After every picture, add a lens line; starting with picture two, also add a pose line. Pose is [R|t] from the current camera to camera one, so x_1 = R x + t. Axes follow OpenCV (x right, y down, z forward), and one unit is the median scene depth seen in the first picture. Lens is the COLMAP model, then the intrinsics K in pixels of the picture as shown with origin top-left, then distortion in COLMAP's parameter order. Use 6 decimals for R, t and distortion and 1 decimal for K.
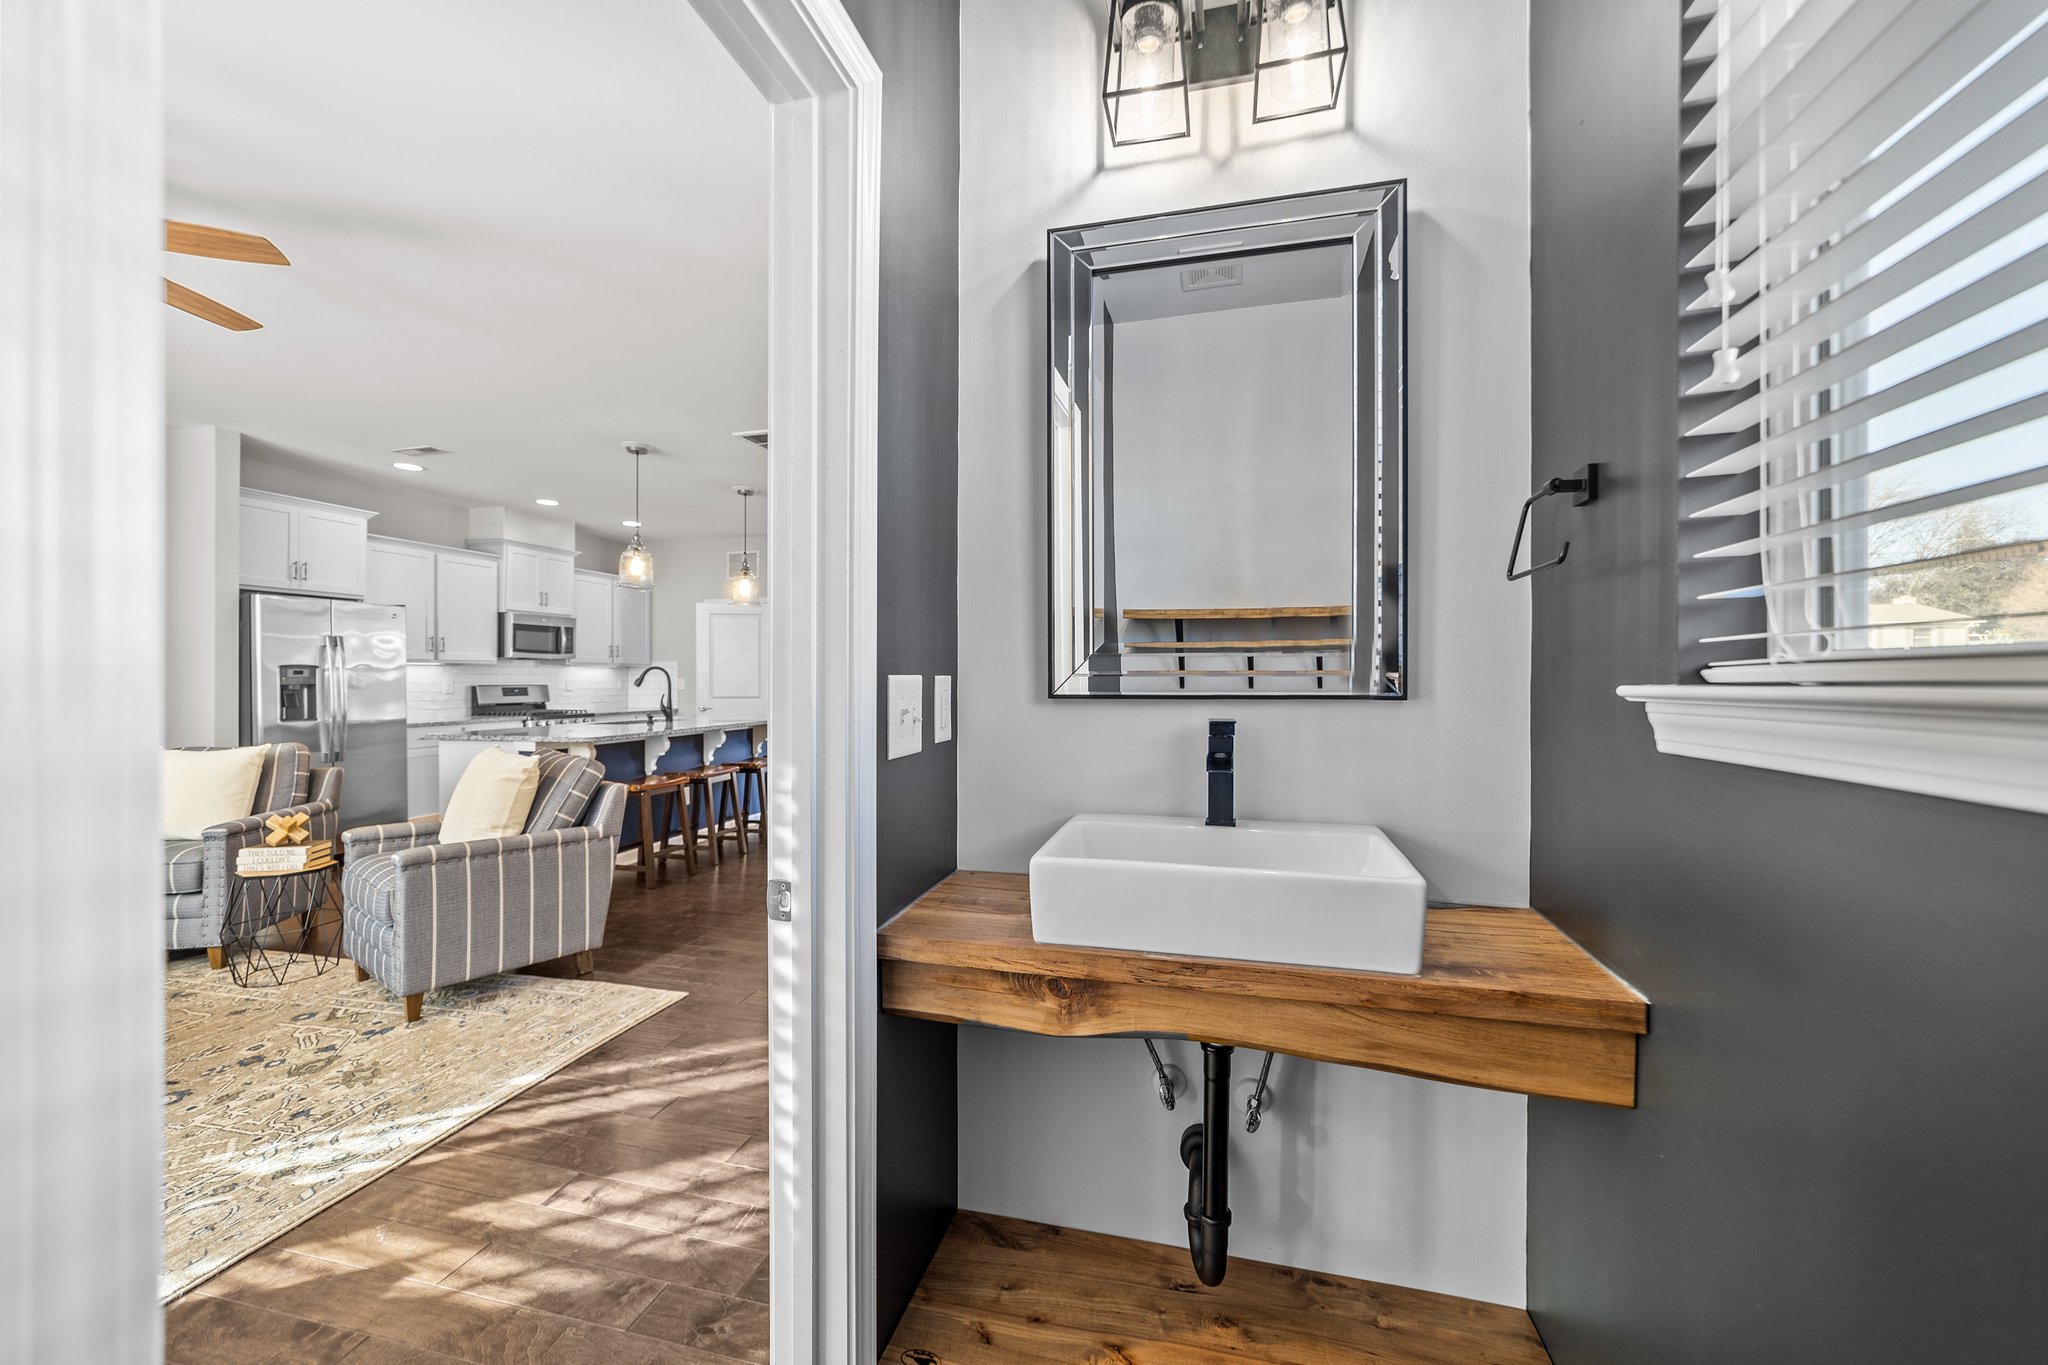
lens RADIAL K [[790.6, 0, 1031.4], [0, 790.6, 674.9], [0, 0, 1]] dist [-0.017783, 0.007771]
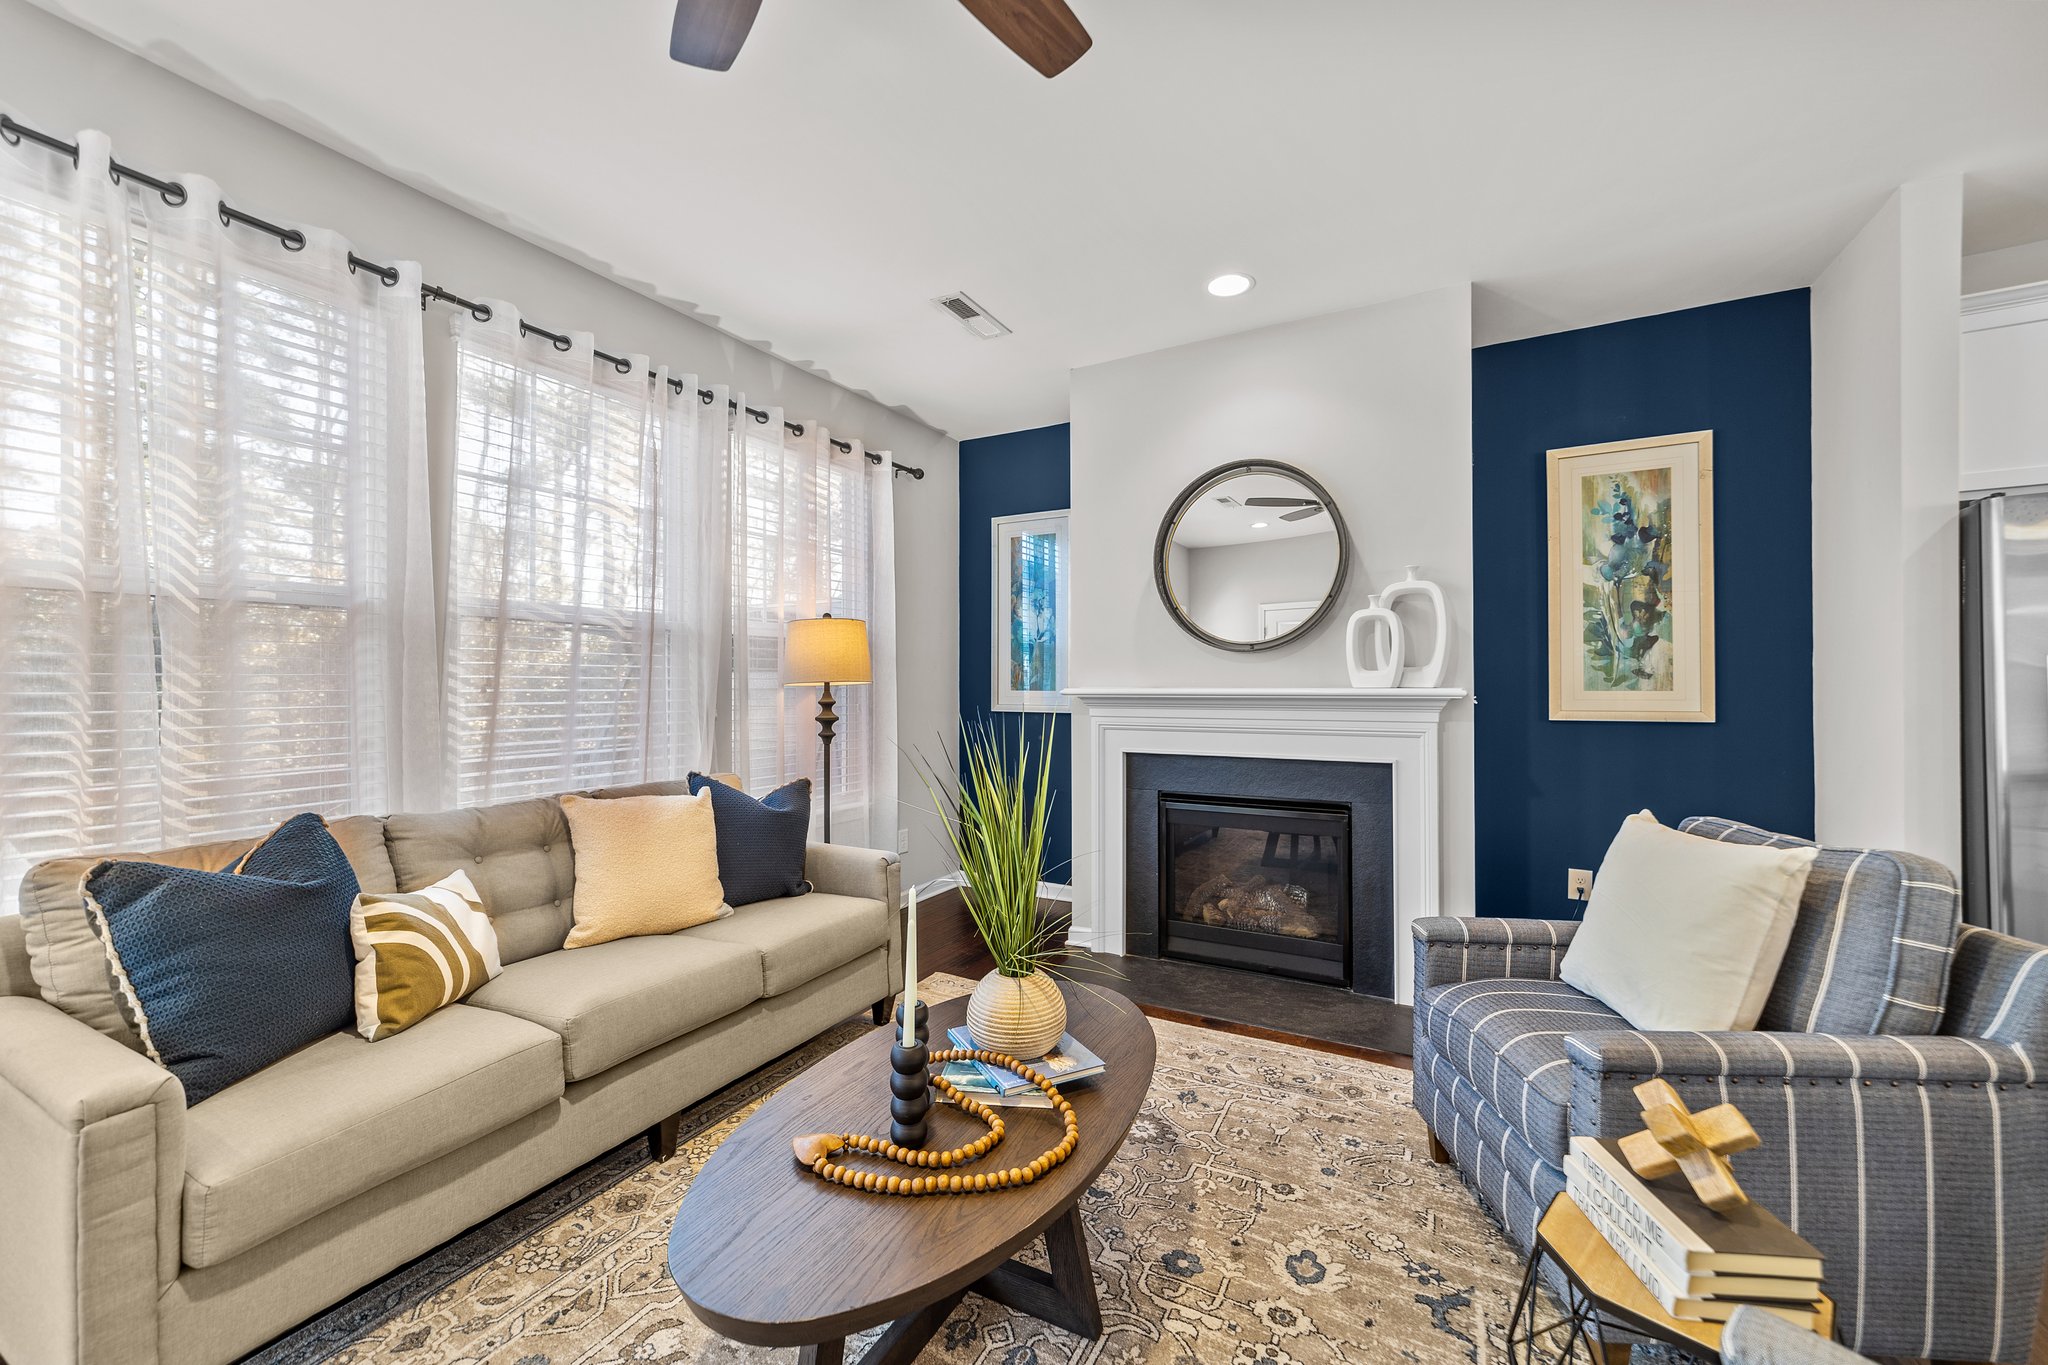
lens RADIAL K [[790.6, 0, 1025.3], [0, 790.6, 679.3], [0, 0, 1]] dist [-0.017783, 0.007771]
pose [[-0.265790, -0.002261, -0.964028, -0.367666], [0.007981, 0.999958, -0.004546, 0.002047], [0.963998, -0.008902, -0.265761, 0.538562]]
